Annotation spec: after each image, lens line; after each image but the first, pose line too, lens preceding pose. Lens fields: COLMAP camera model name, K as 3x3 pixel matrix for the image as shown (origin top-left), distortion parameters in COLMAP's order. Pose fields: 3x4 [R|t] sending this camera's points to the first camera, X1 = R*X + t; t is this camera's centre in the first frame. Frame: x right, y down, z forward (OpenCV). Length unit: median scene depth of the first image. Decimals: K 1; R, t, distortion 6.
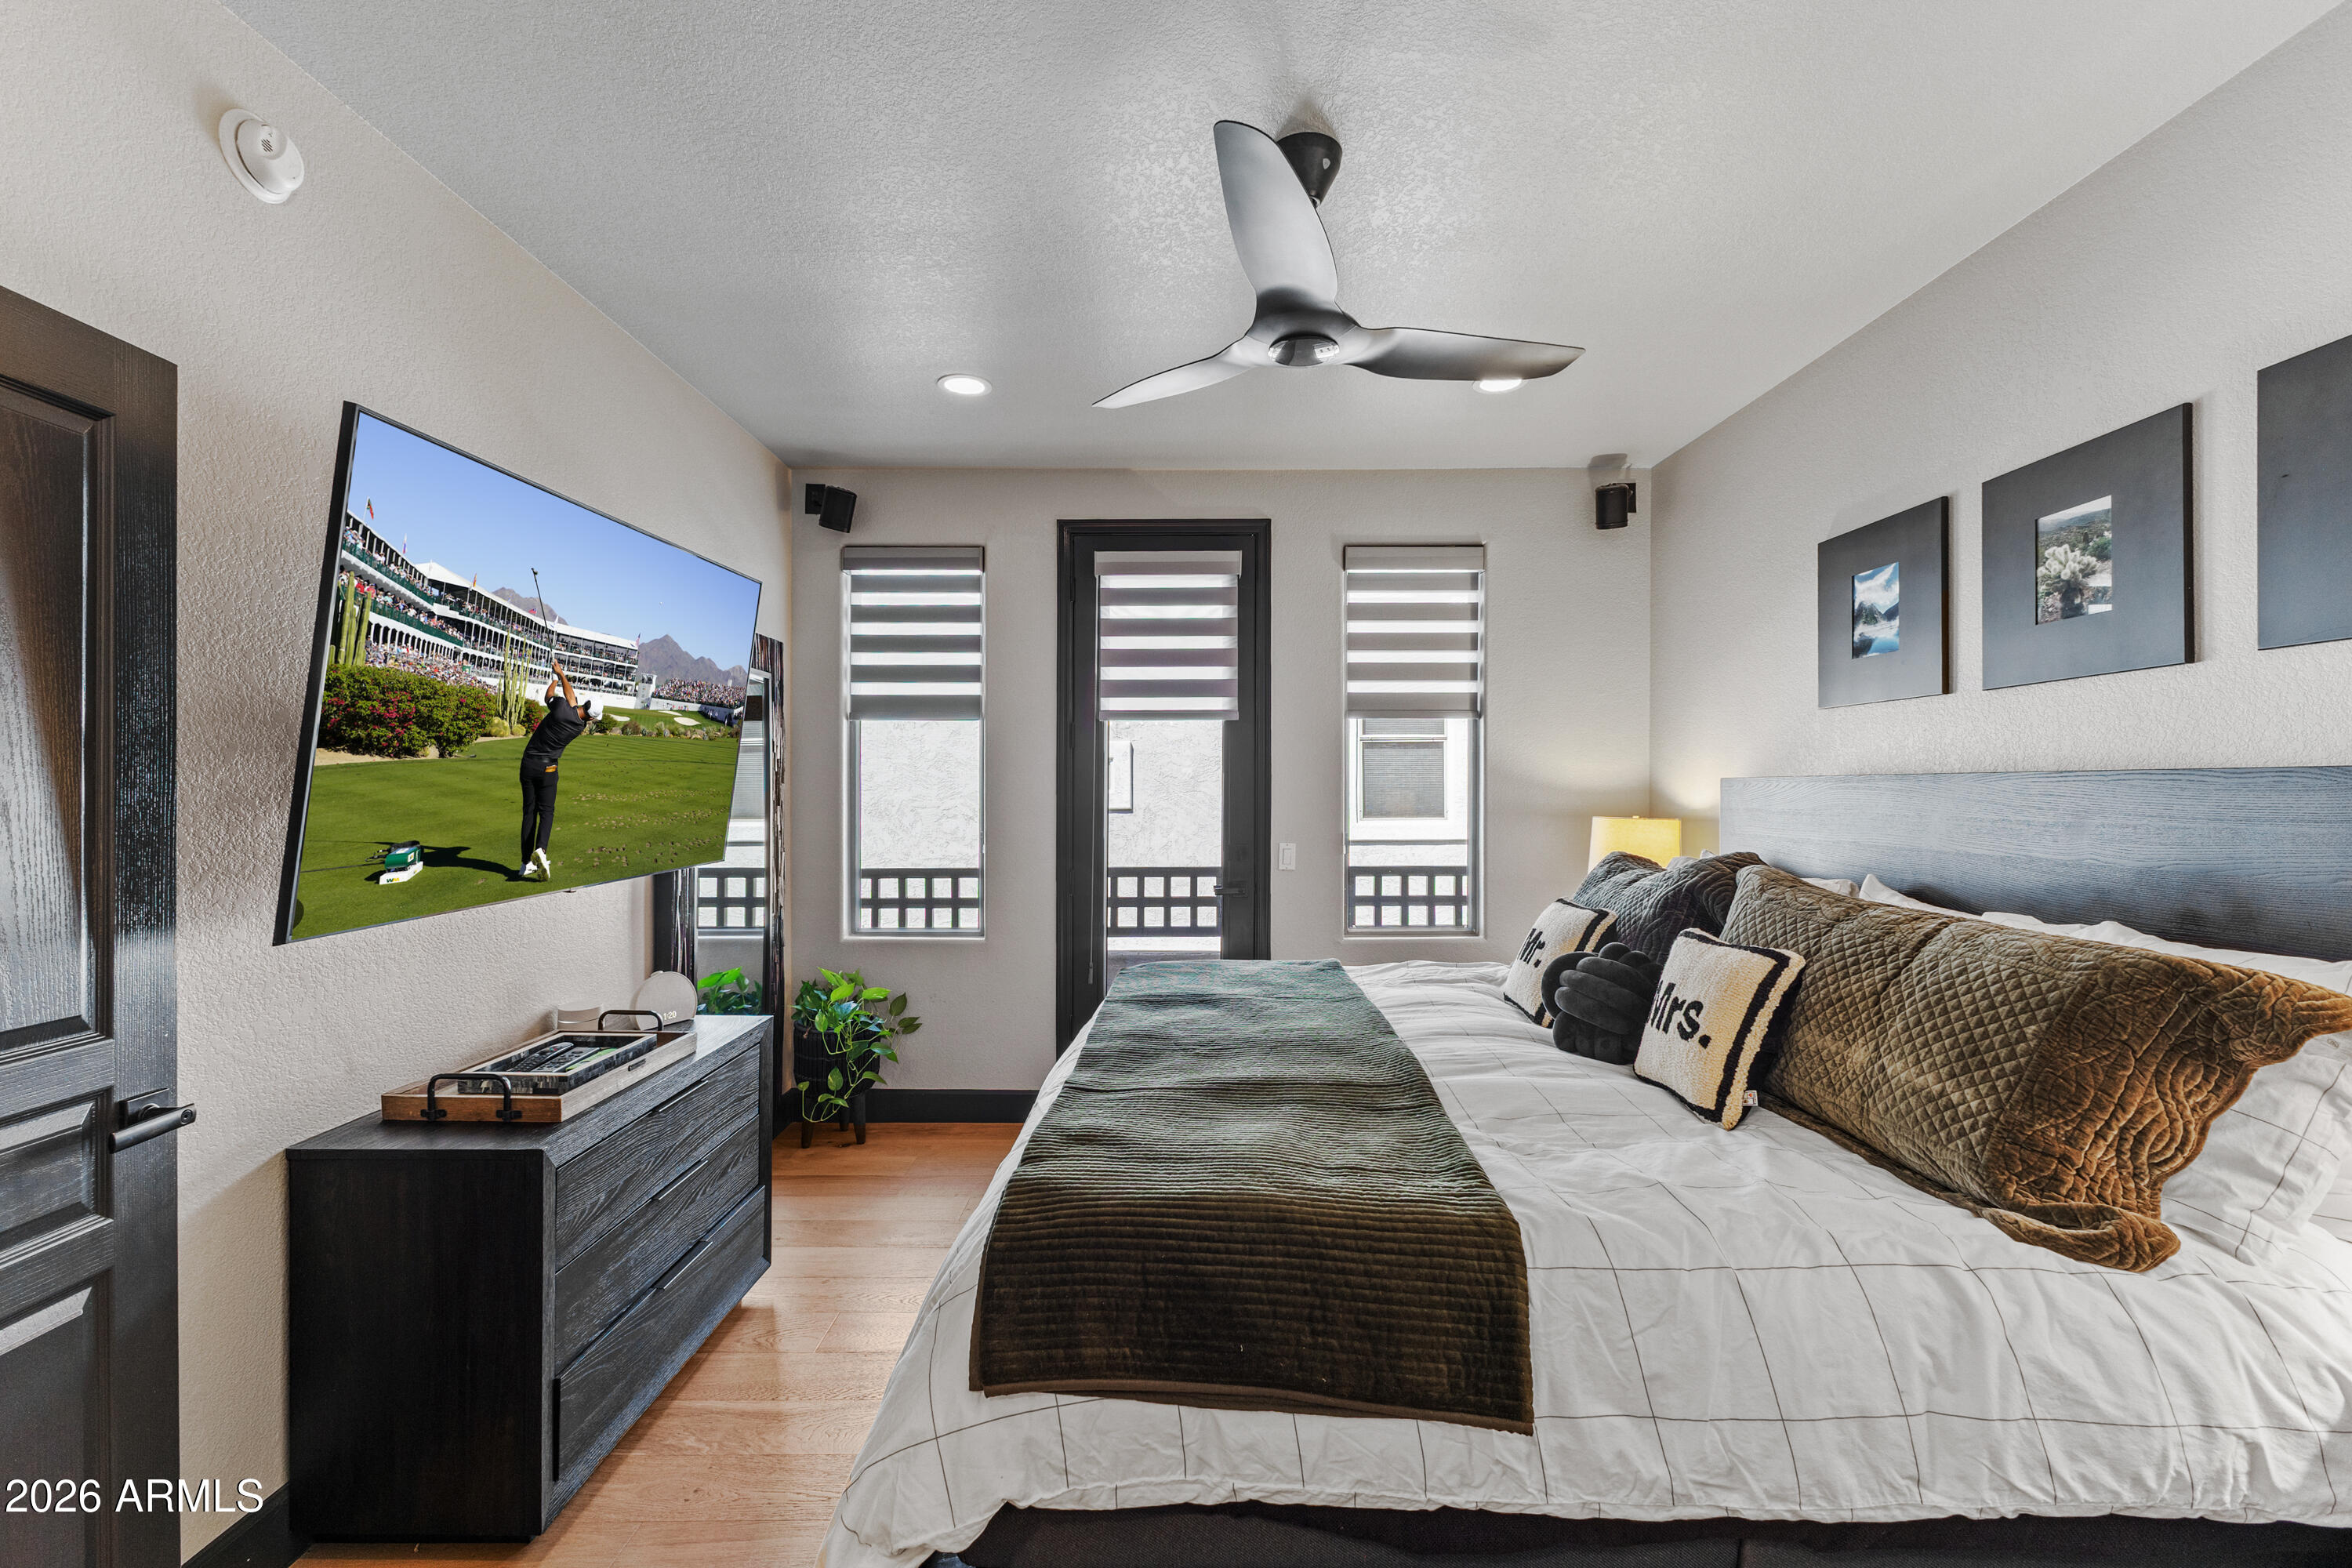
lens RADIAL K [[980.8, 0, 1186.0], [0, 980.8, 826.1], [0, 0, 1]] dist [-0.000167, -0.015077]
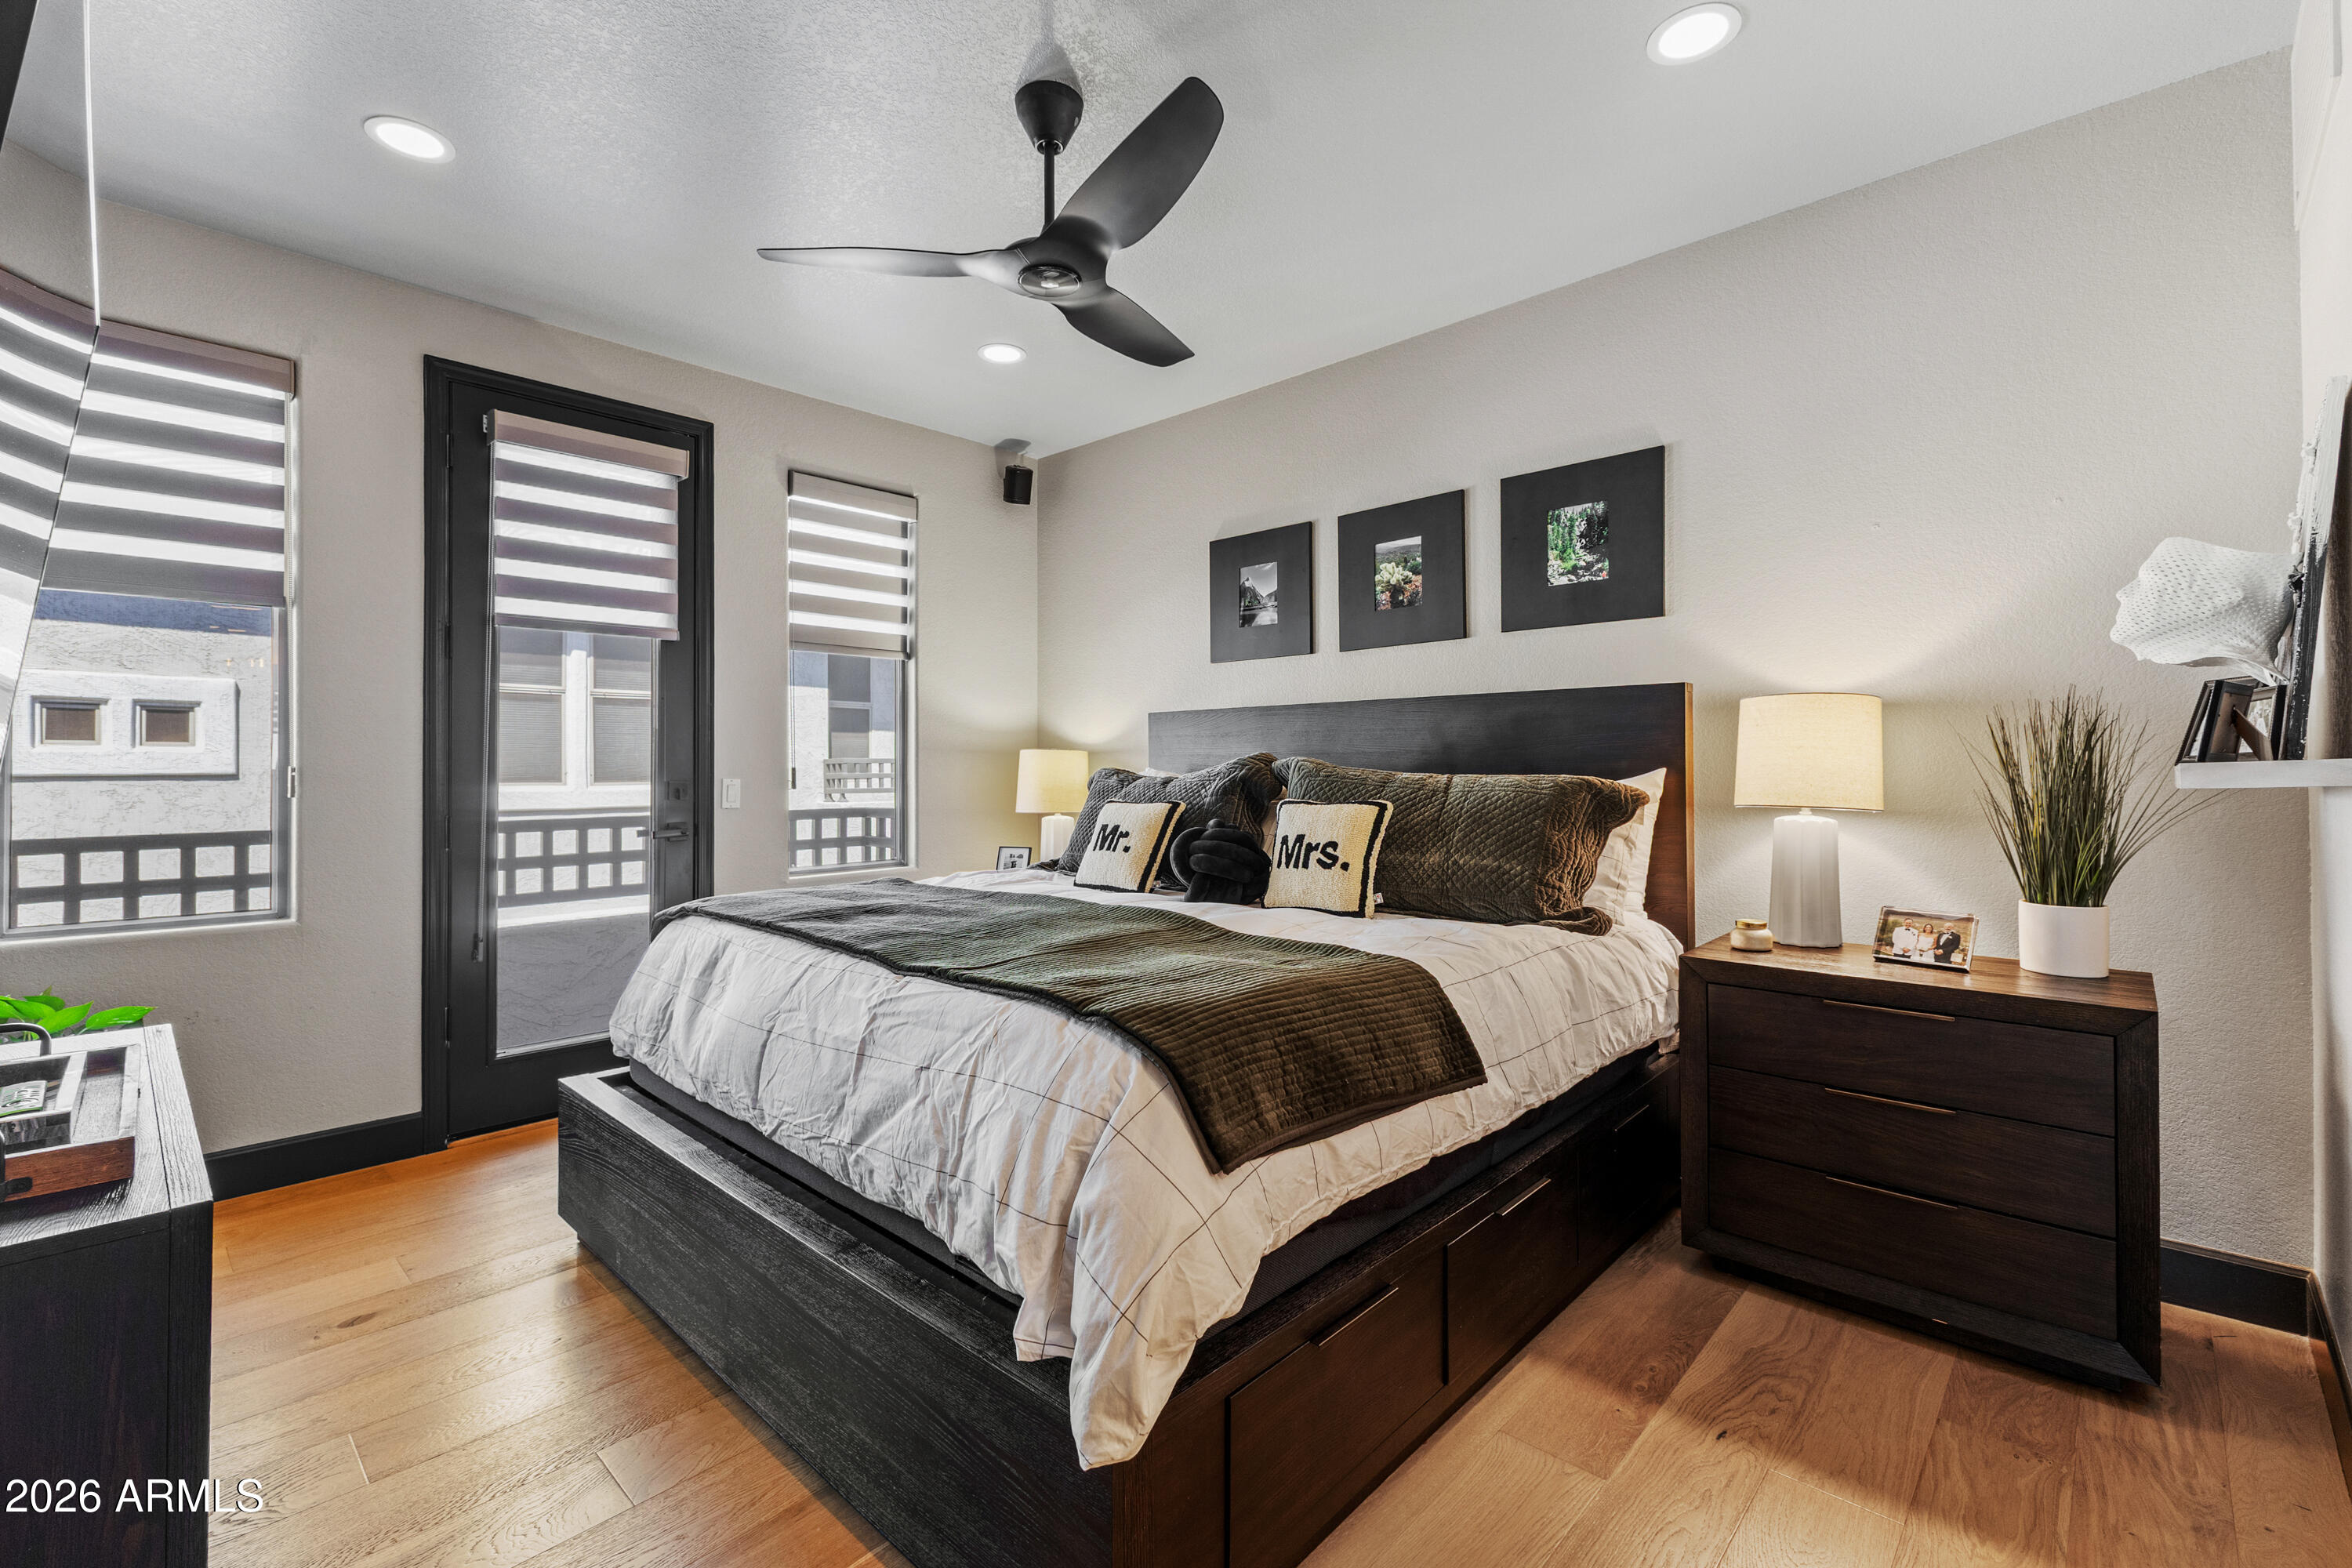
lens RADIAL K [[1001.8, 0, 1176.9], [0, 1001.8, 770.8], [0, 0, 1]] dist [0.001557, -0.000498]
pose [[0.676747, -0.009927, 0.736149, -0.580575], [0.037917, 0.999052, -0.021385, 0.080871], [-0.735239, 0.042385, 0.676482, 0.141113]]
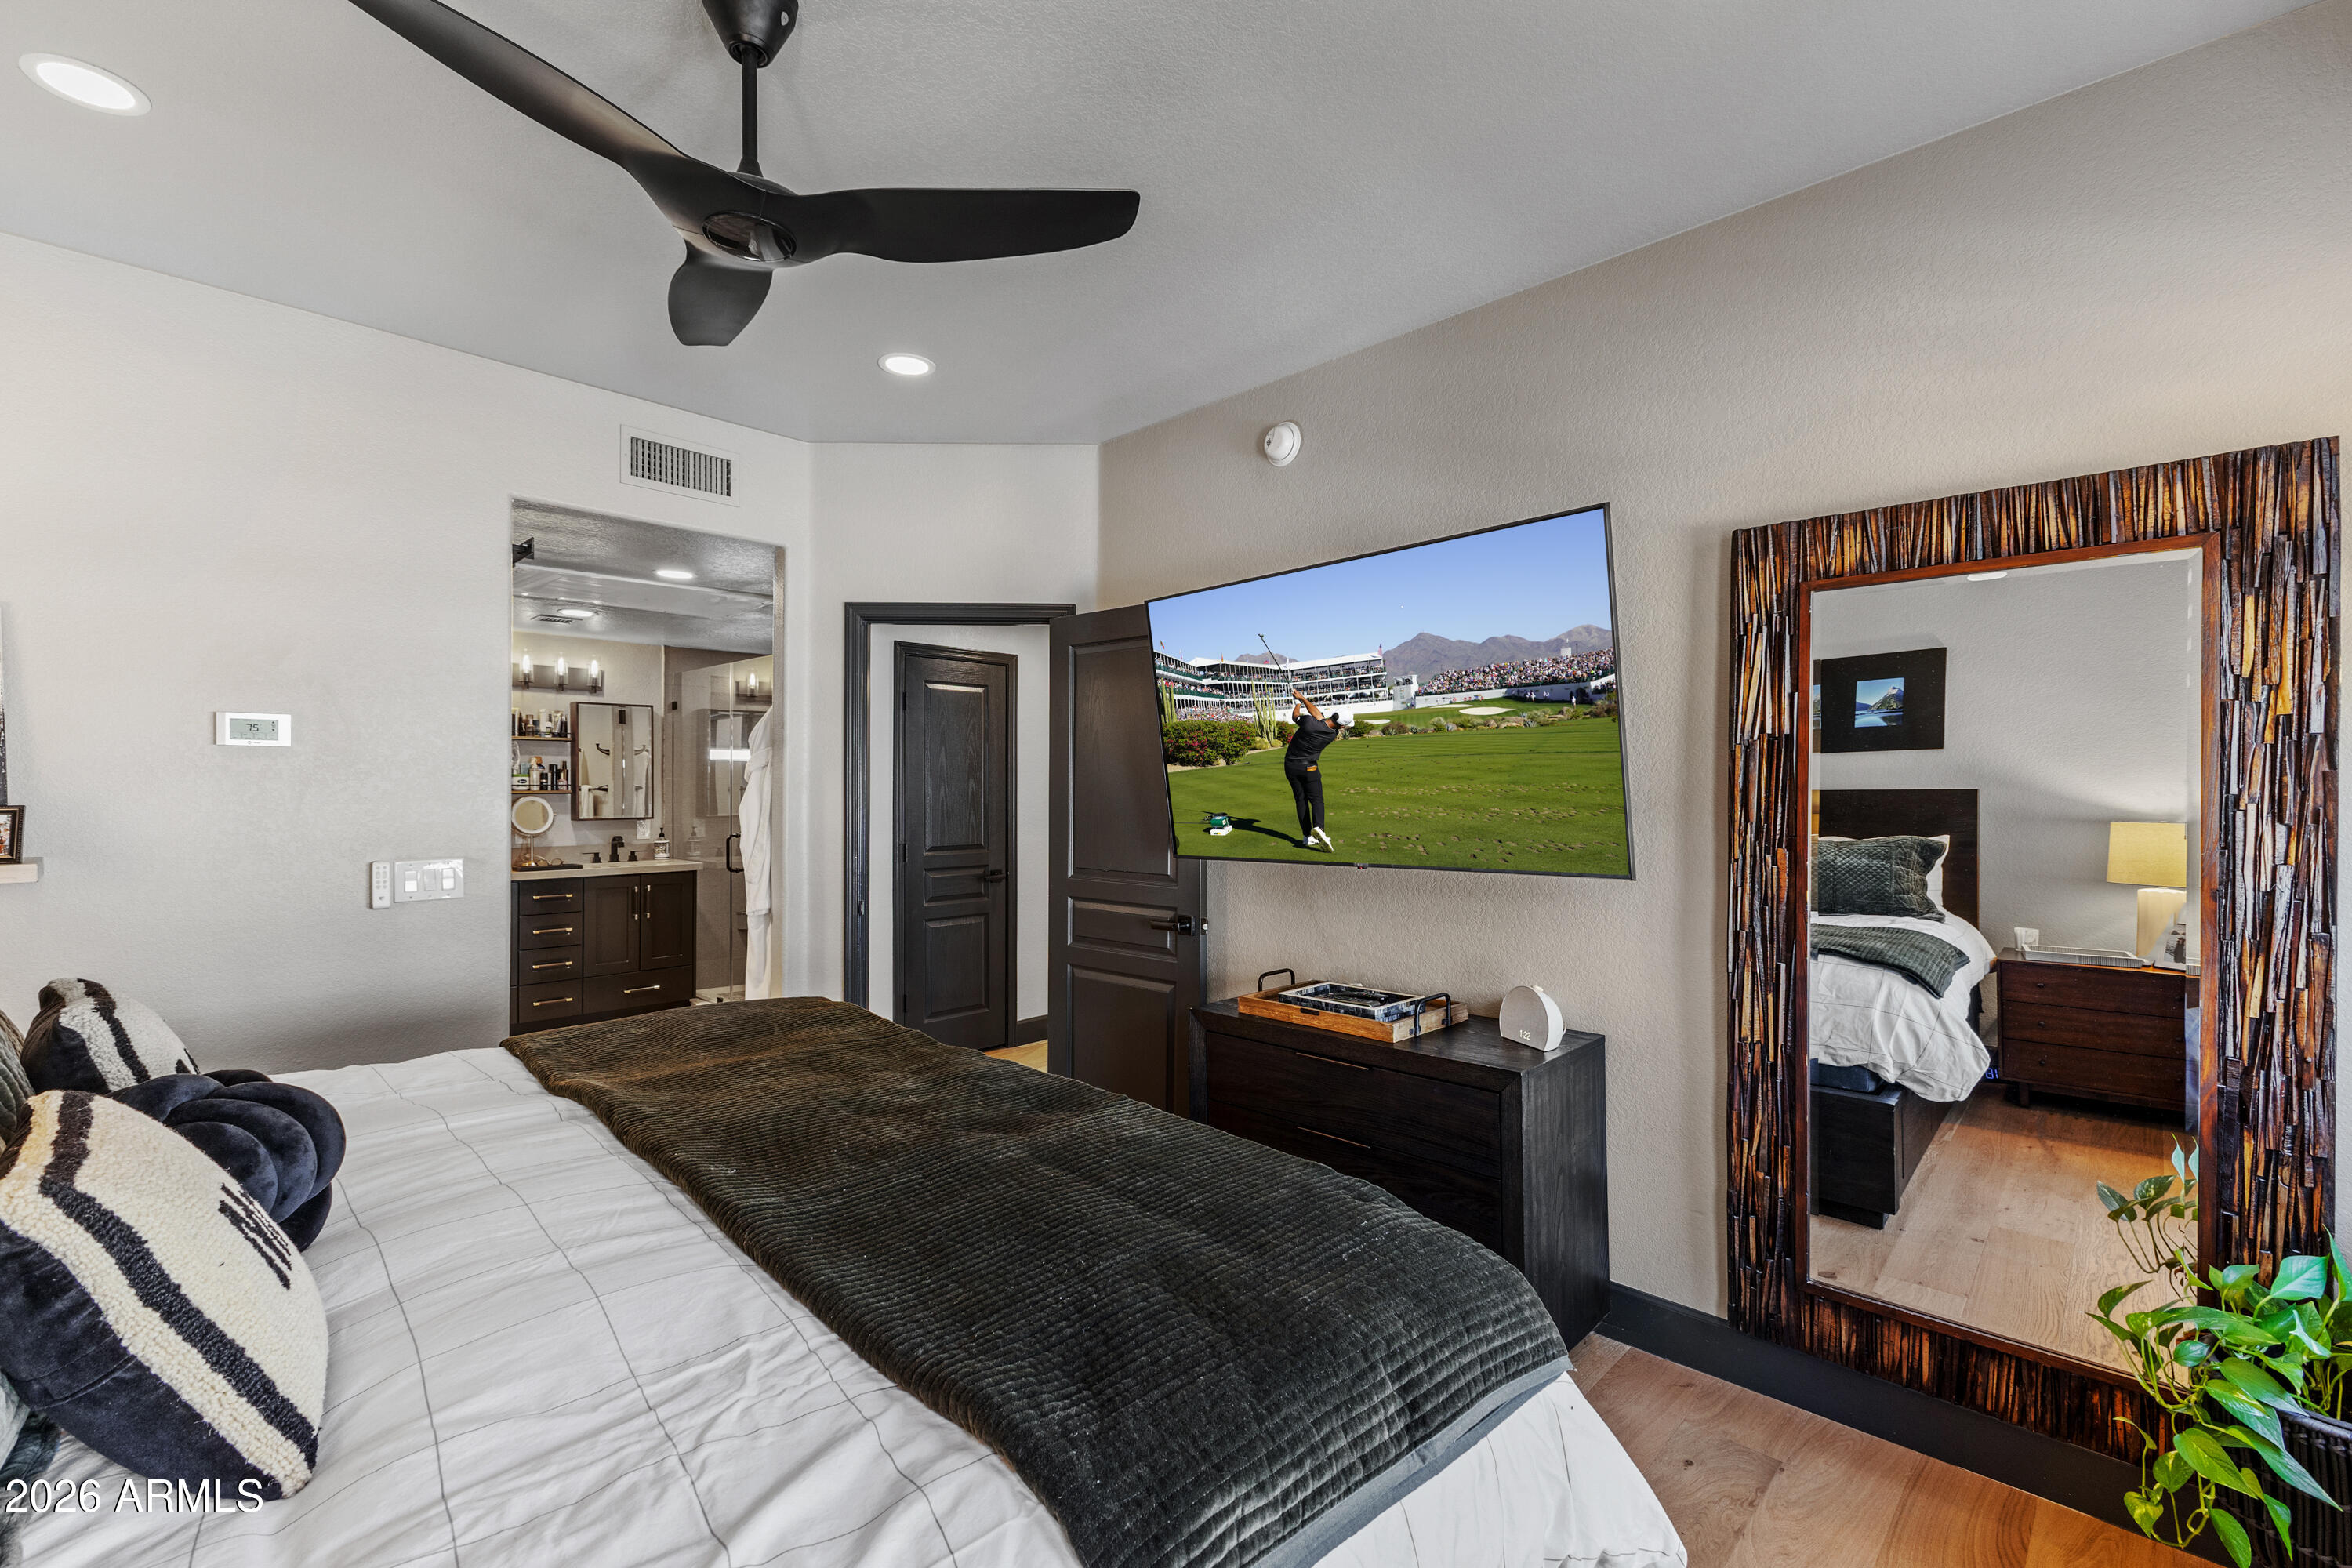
lens RADIAL K [[1001.8, 0, 1176.9], [0, 1001.8, 770.8], [0, 0, 1]] dist [0.001557, -0.000498]
pose [[-0.690107, -0.012490, -0.723600, 0.452683], [-0.029485, 0.999506, 0.010868, -0.061304], [0.723107, 0.028835, -0.690134, 1.720460]]
